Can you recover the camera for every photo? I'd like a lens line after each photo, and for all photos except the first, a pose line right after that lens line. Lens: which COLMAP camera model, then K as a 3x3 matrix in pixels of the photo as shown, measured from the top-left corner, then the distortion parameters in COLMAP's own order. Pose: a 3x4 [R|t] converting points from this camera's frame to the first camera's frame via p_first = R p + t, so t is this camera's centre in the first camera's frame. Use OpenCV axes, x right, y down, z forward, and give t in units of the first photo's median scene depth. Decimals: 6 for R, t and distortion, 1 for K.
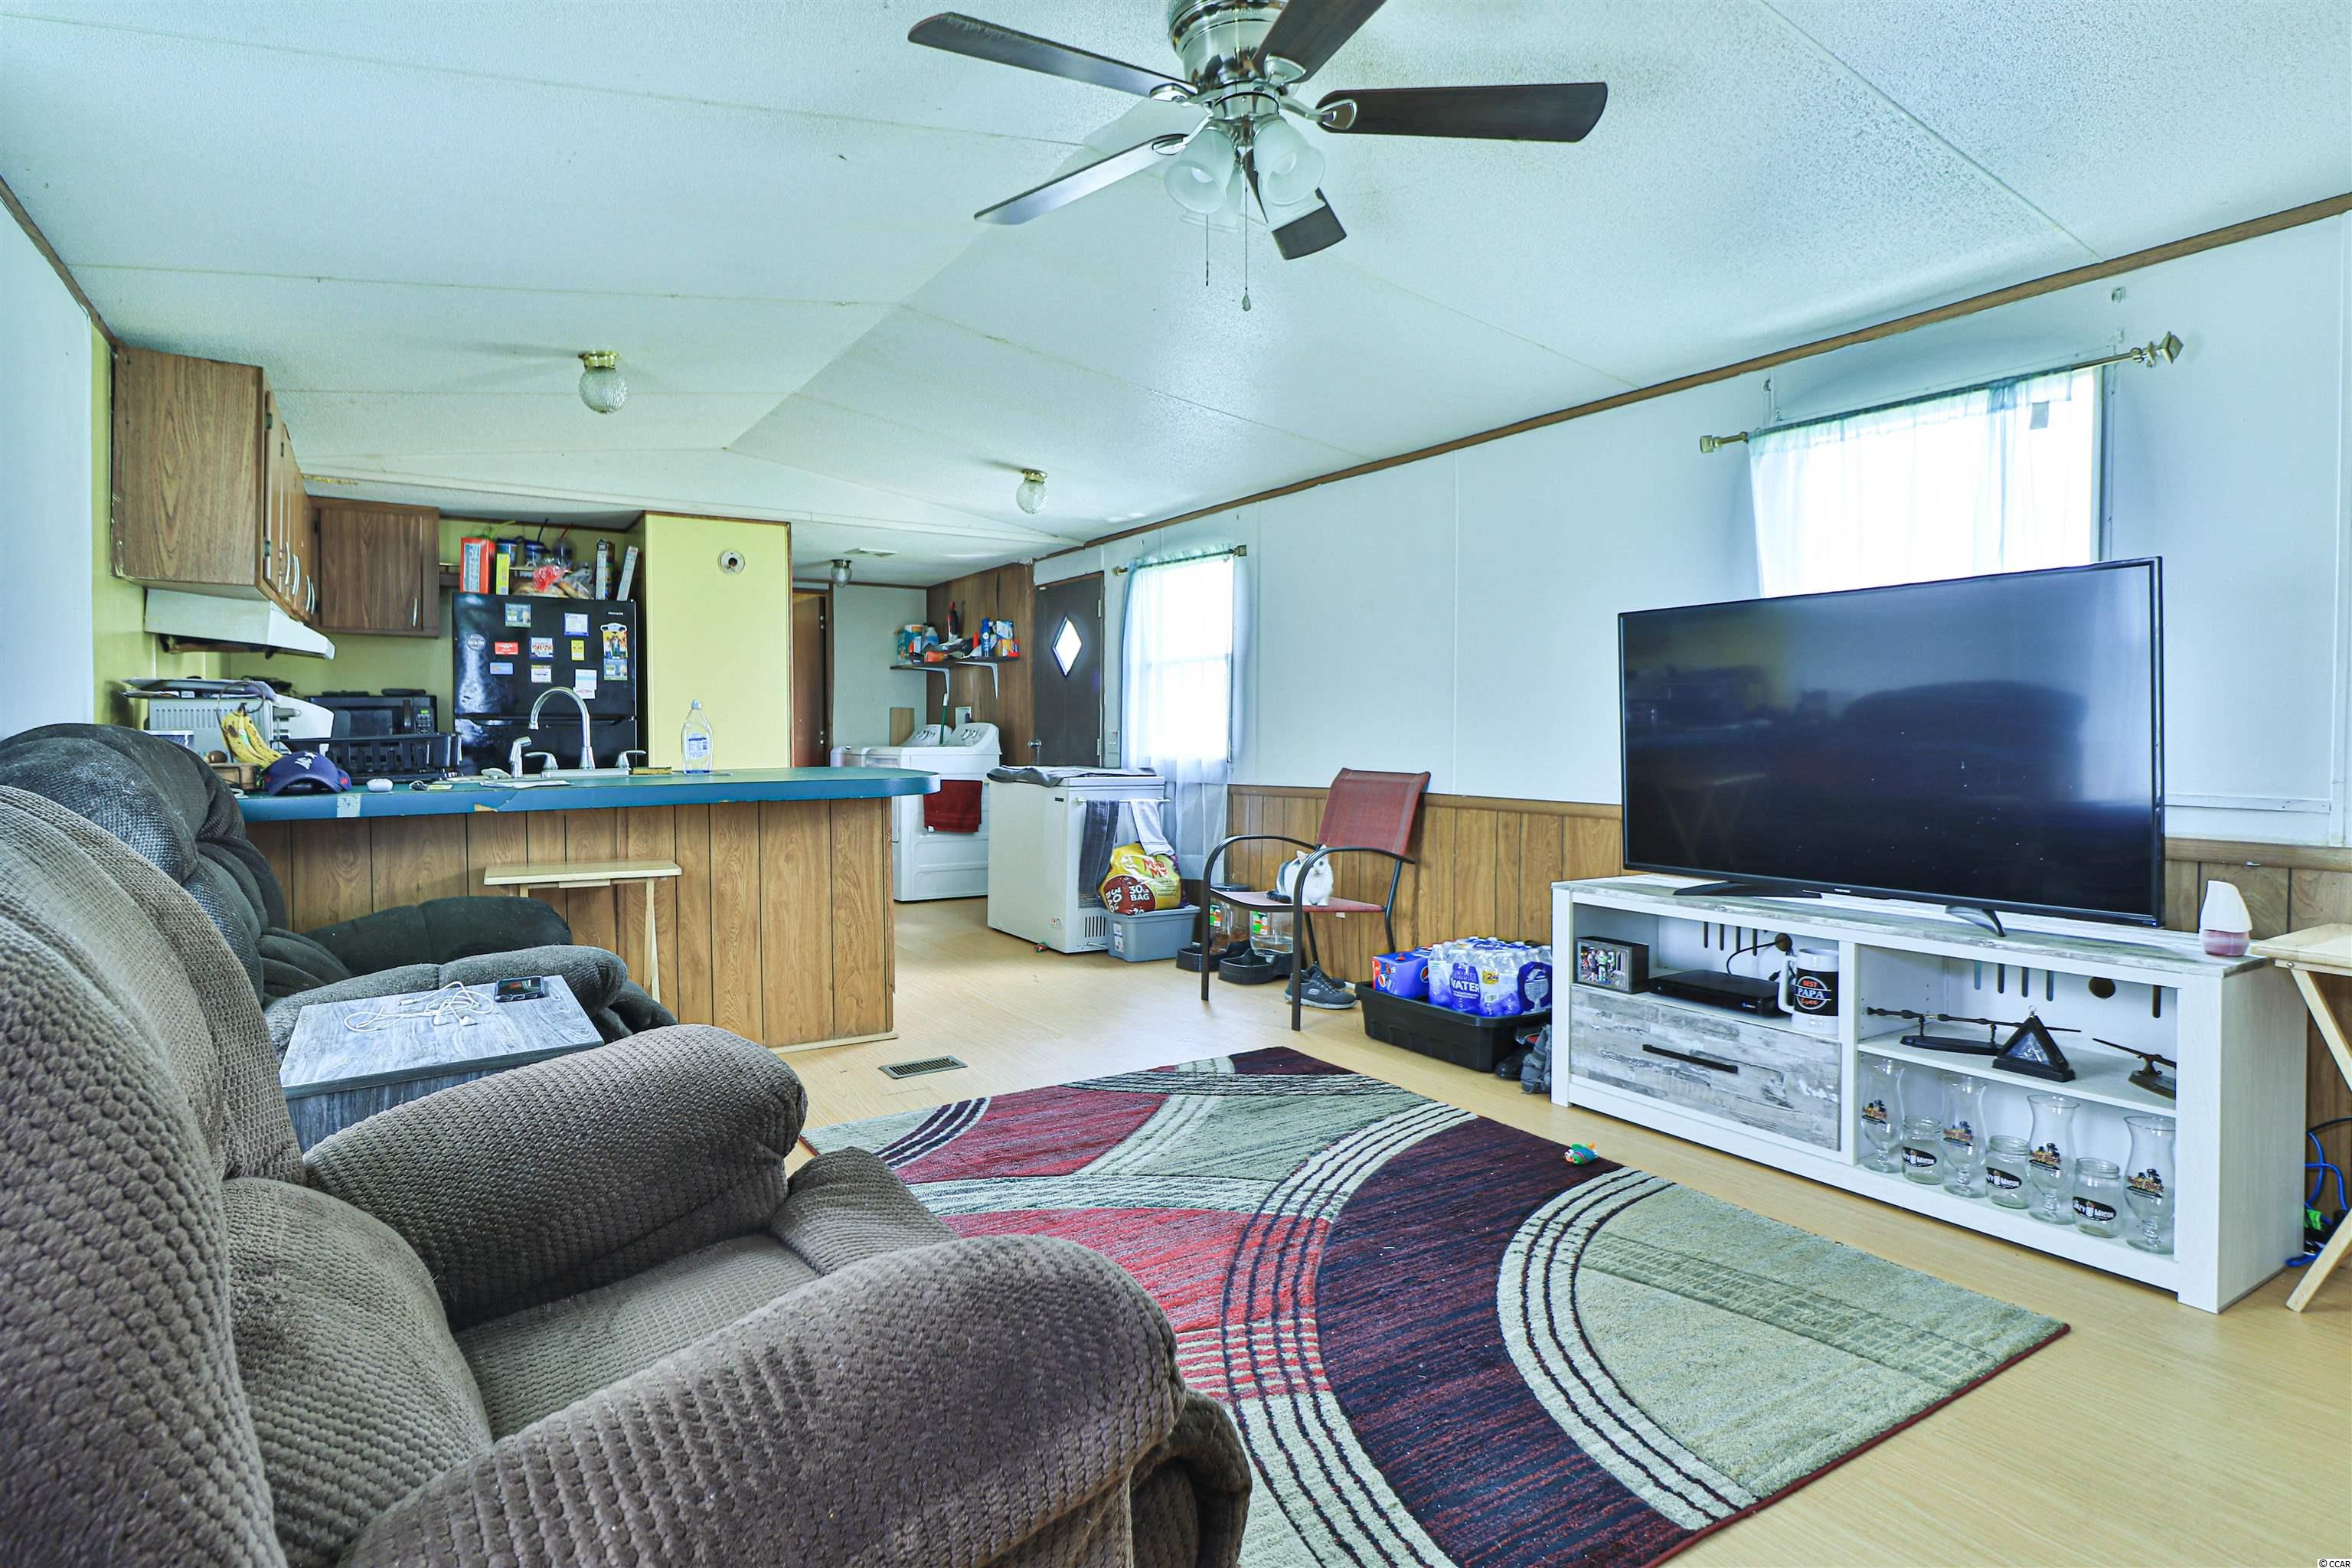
lens RADIAL K [[1232.3, 0, 1132.5], [0, 1232.3, 754.4], [0, 0, 1]] dist [-0.000076, -0.001658]
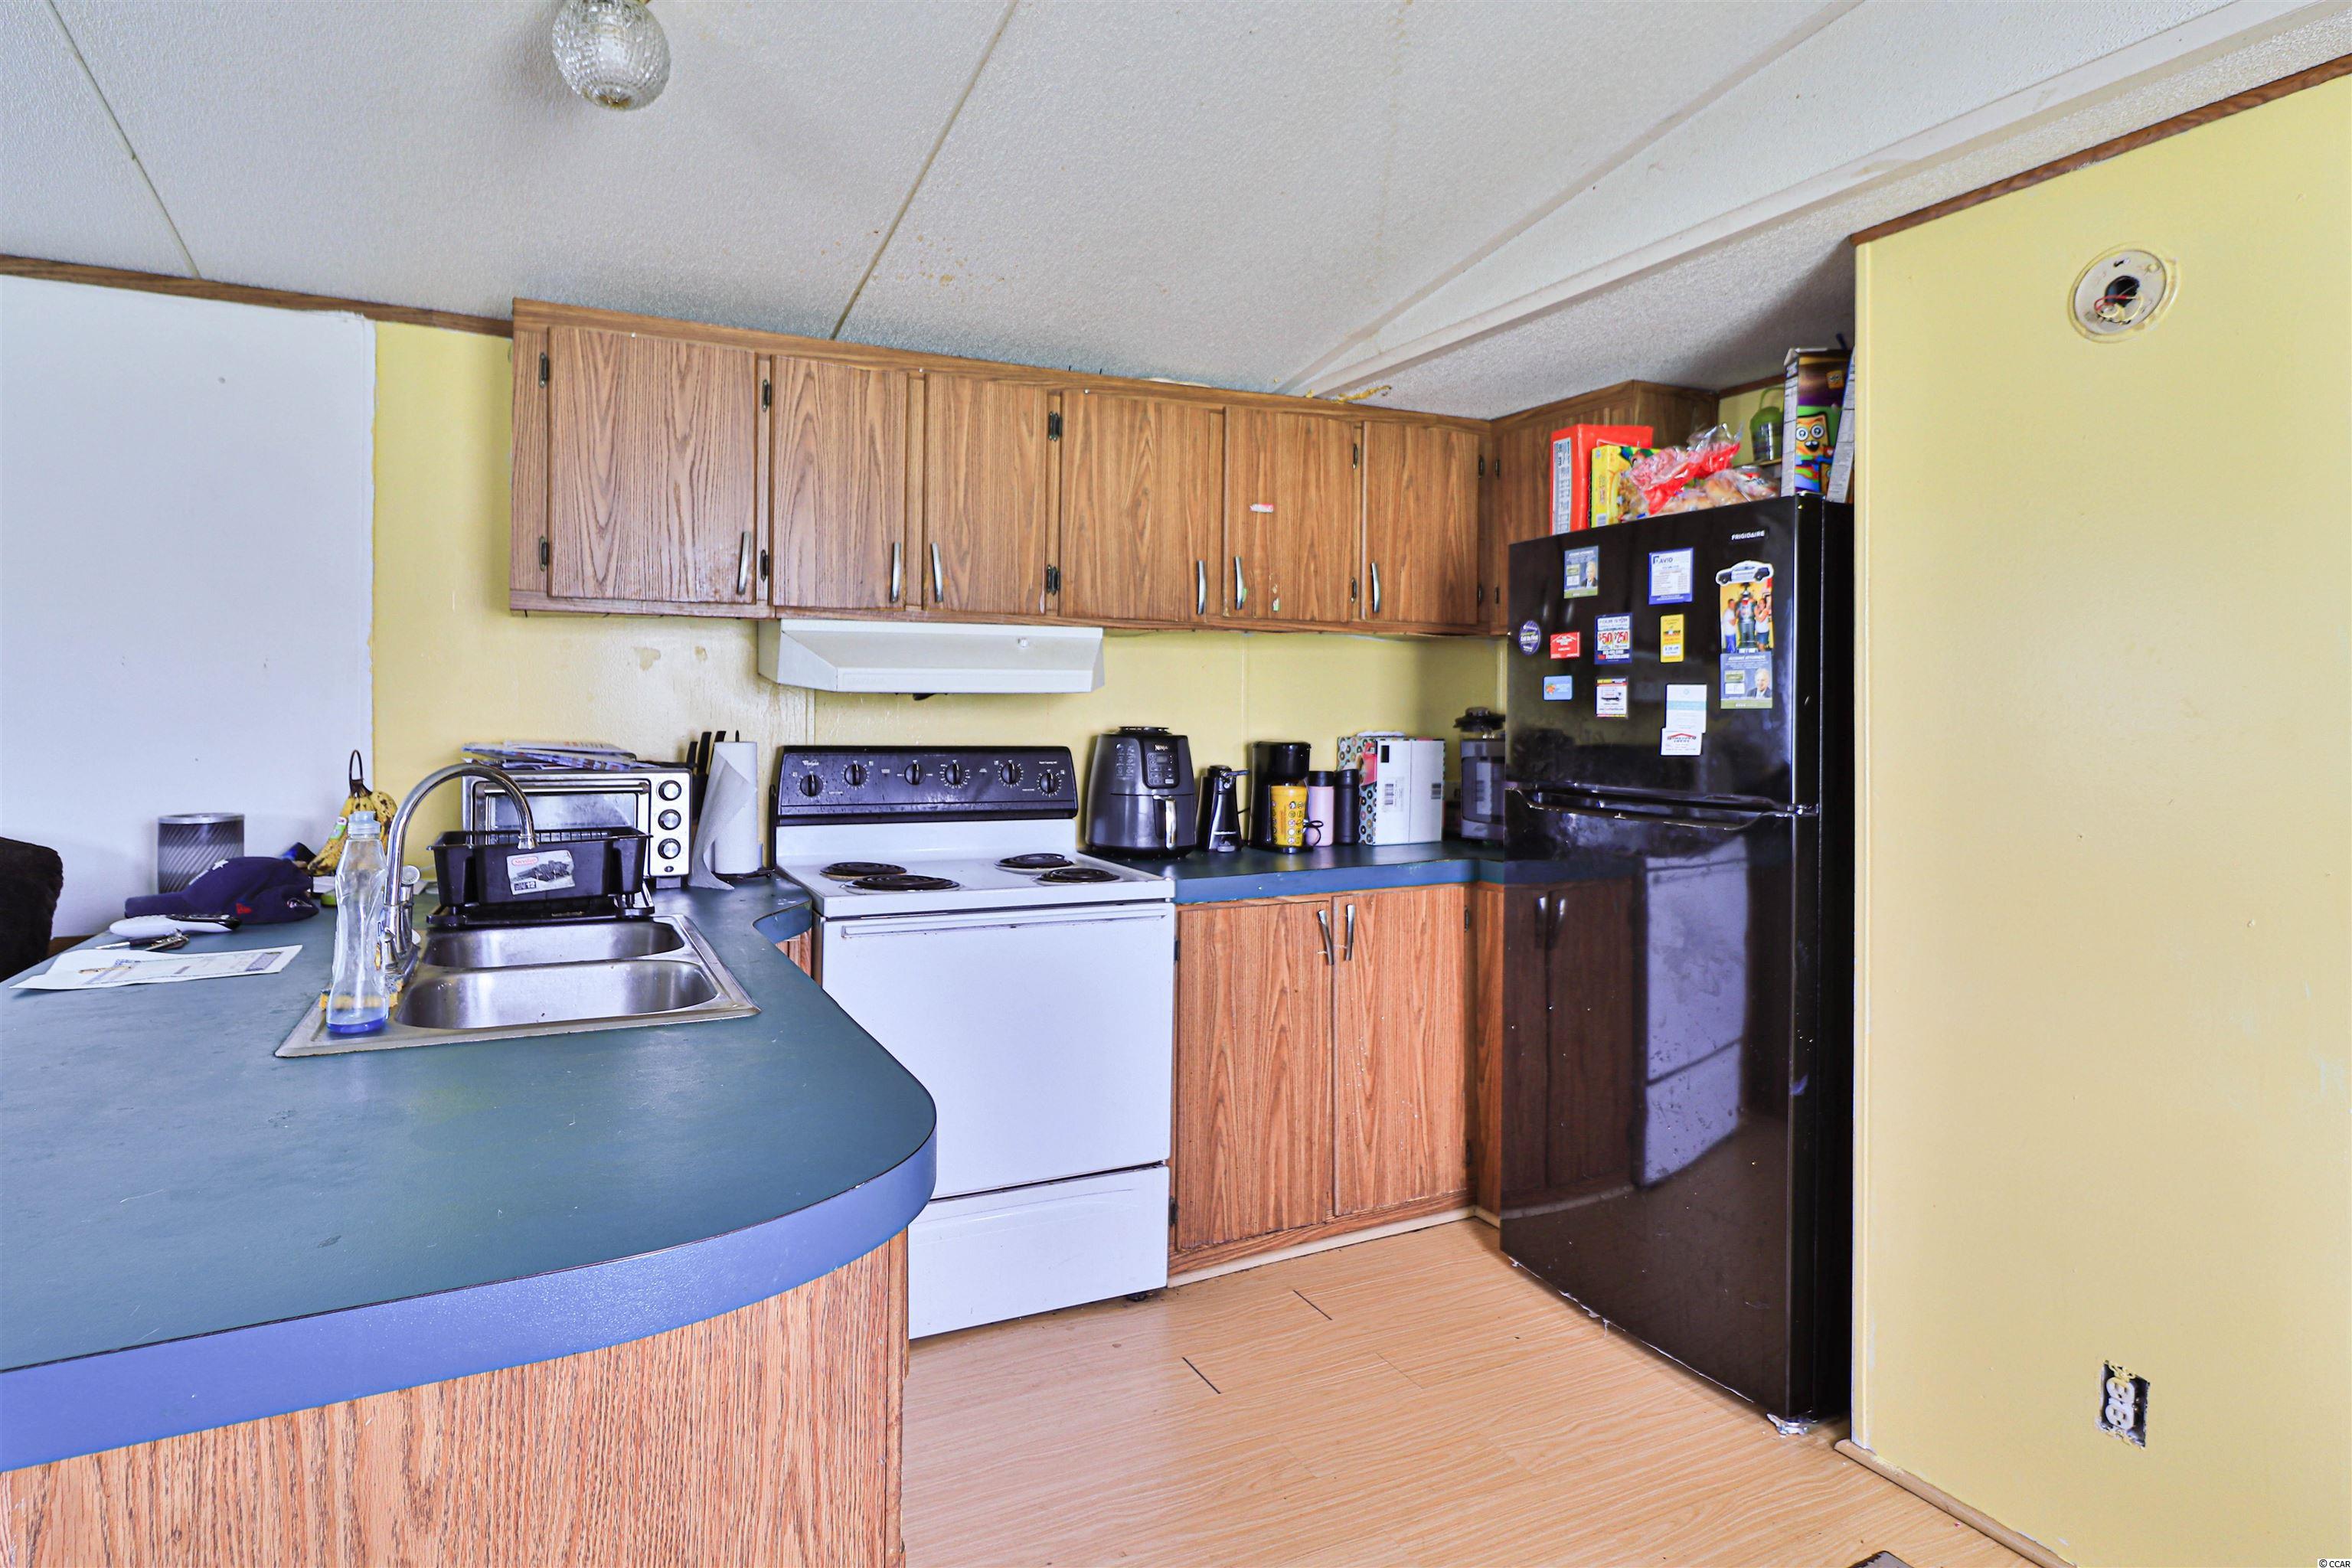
lens RADIAL K [[1232.3, 0, 1129.2], [0, 1232.3, 717.4], [0, 0, 1]] dist [-0.000076, -0.001658]
pose [[-0.078927, 0.003948, -0.996873, -0.029722], [-0.031548, 0.999481, 0.006456, -0.079668], [0.996381, 0.031959, -0.078762, 1.237074]]
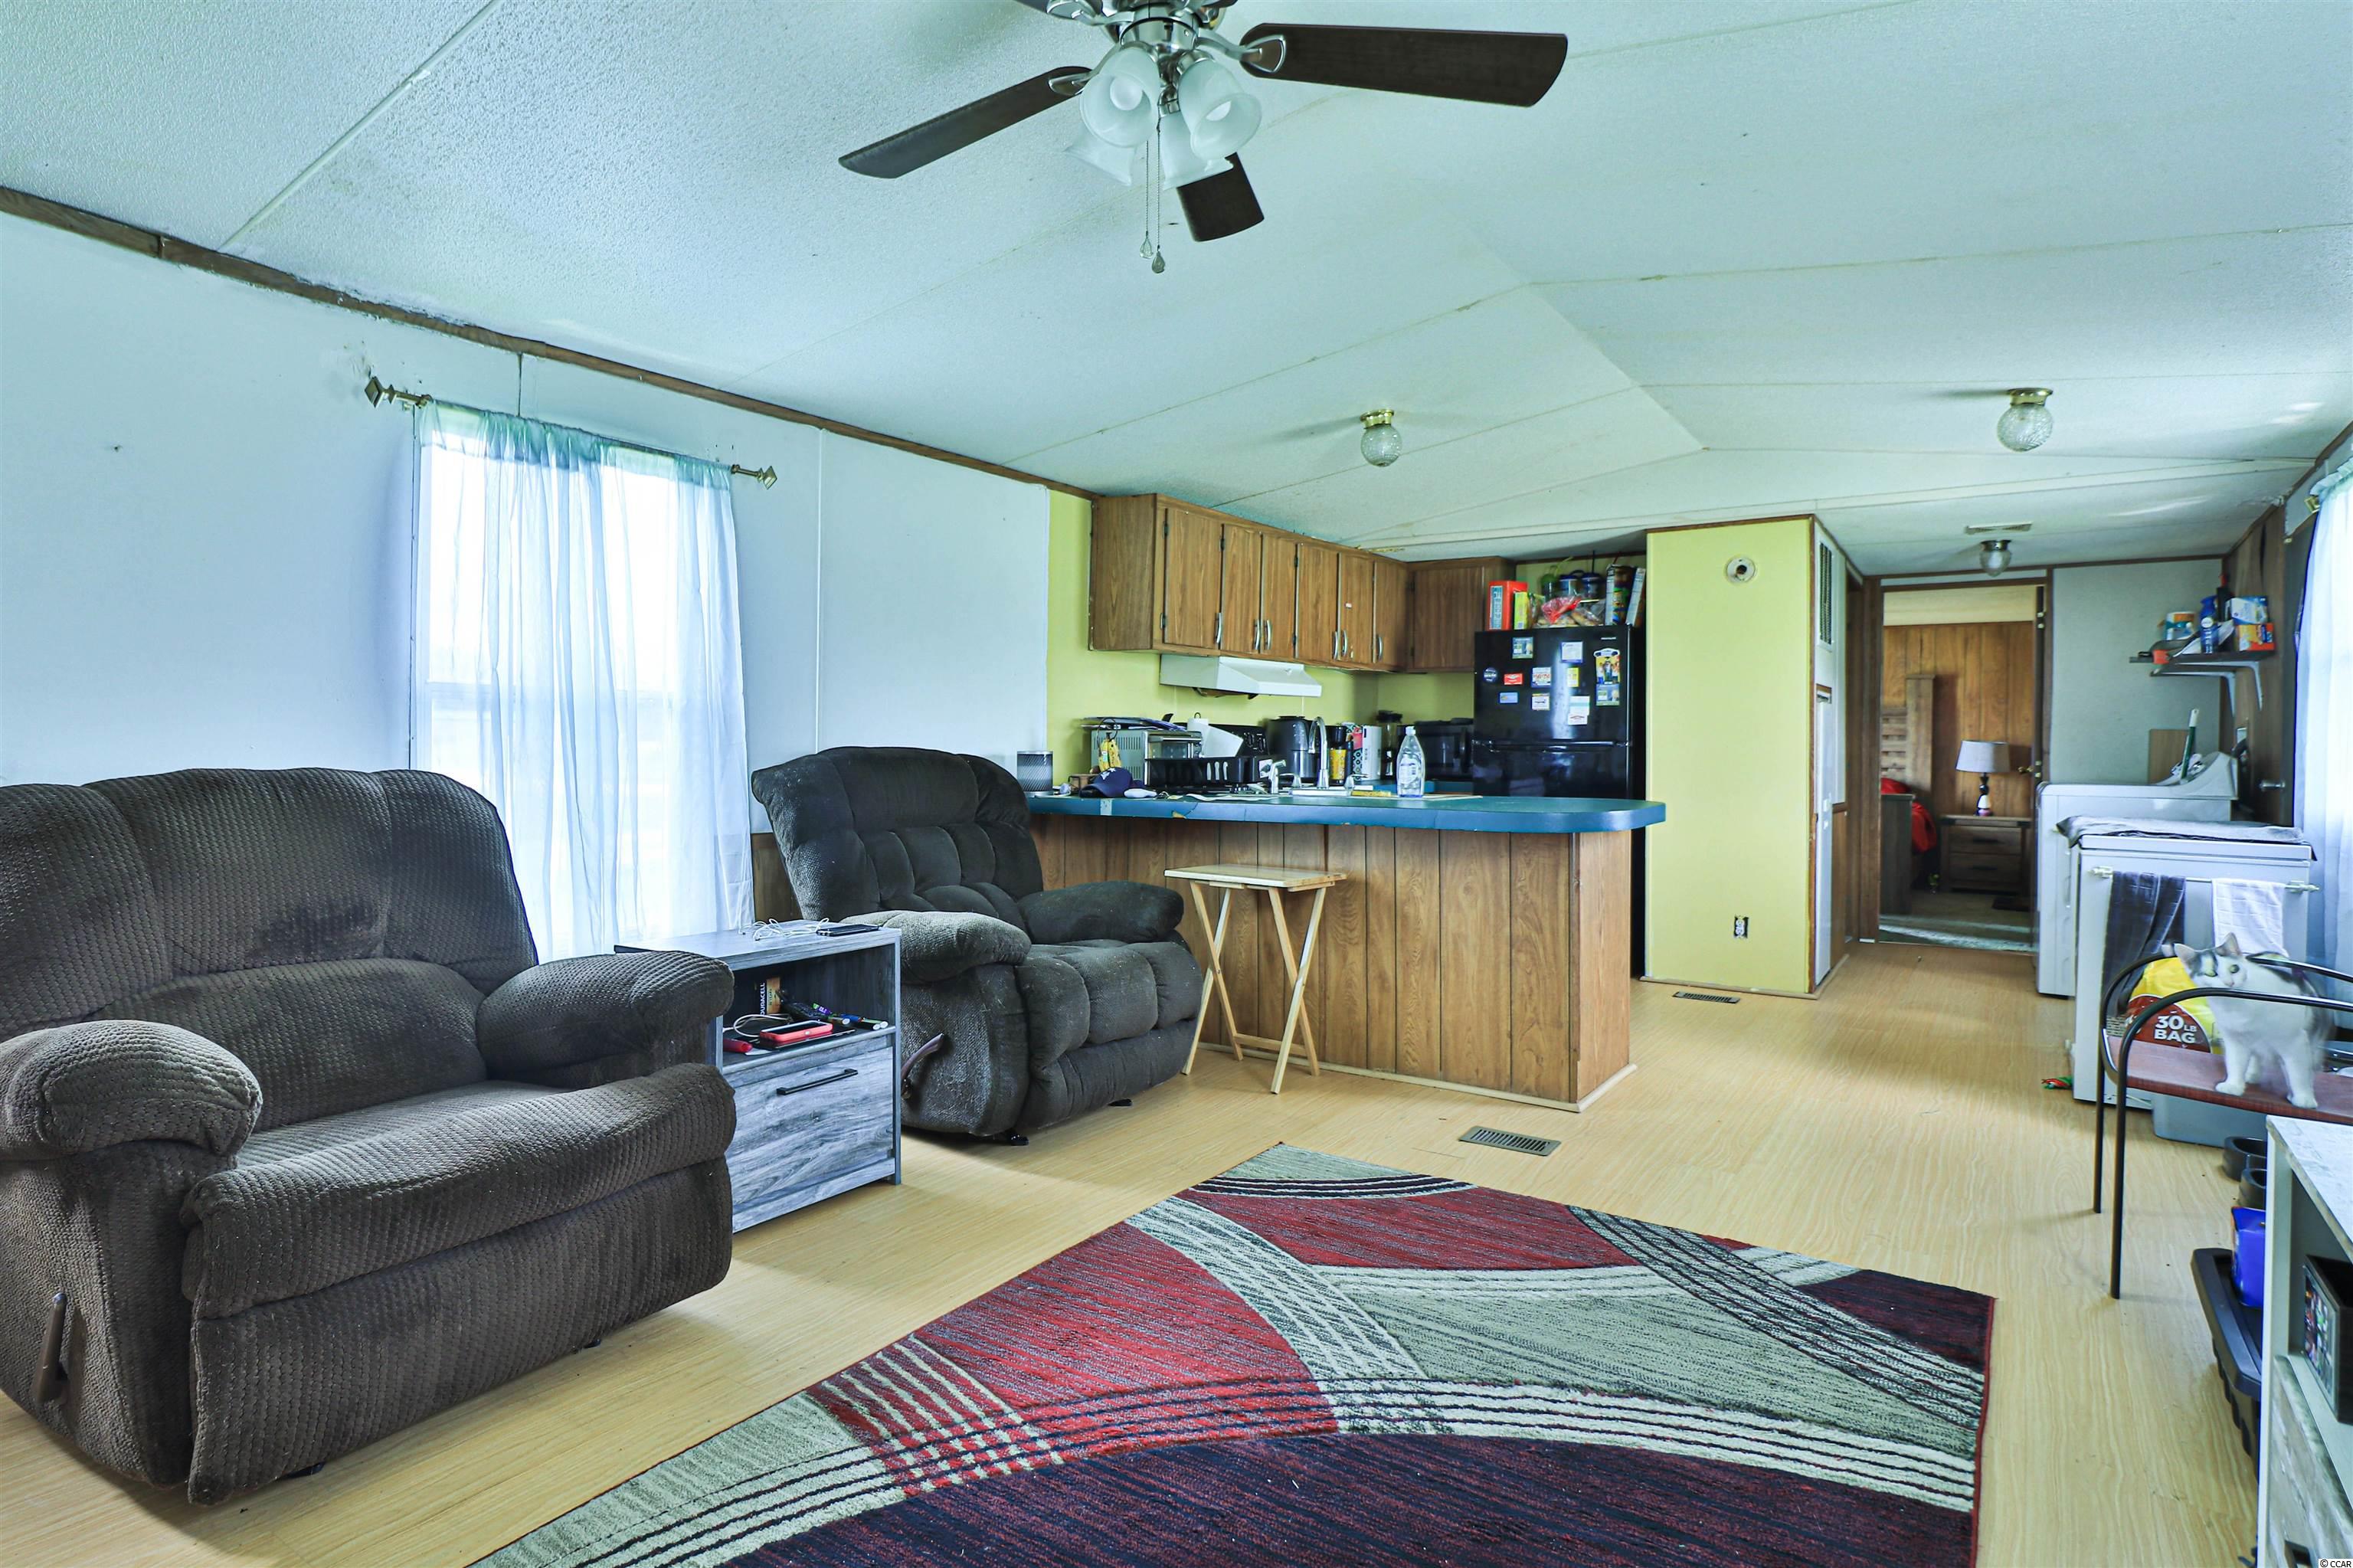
lens RADIAL K [[1232.8, 0, 1134.1], [0, 1232.8, 754.0], [0, 0, 1]] dist [-0.000076, -0.001658]
pose [[0.400786, 0.010932, -0.916106, 0.500711], [-0.028708, 0.999588, -0.000631, -0.014093], [0.915722, 0.026553, 0.400935, 0.371893]]
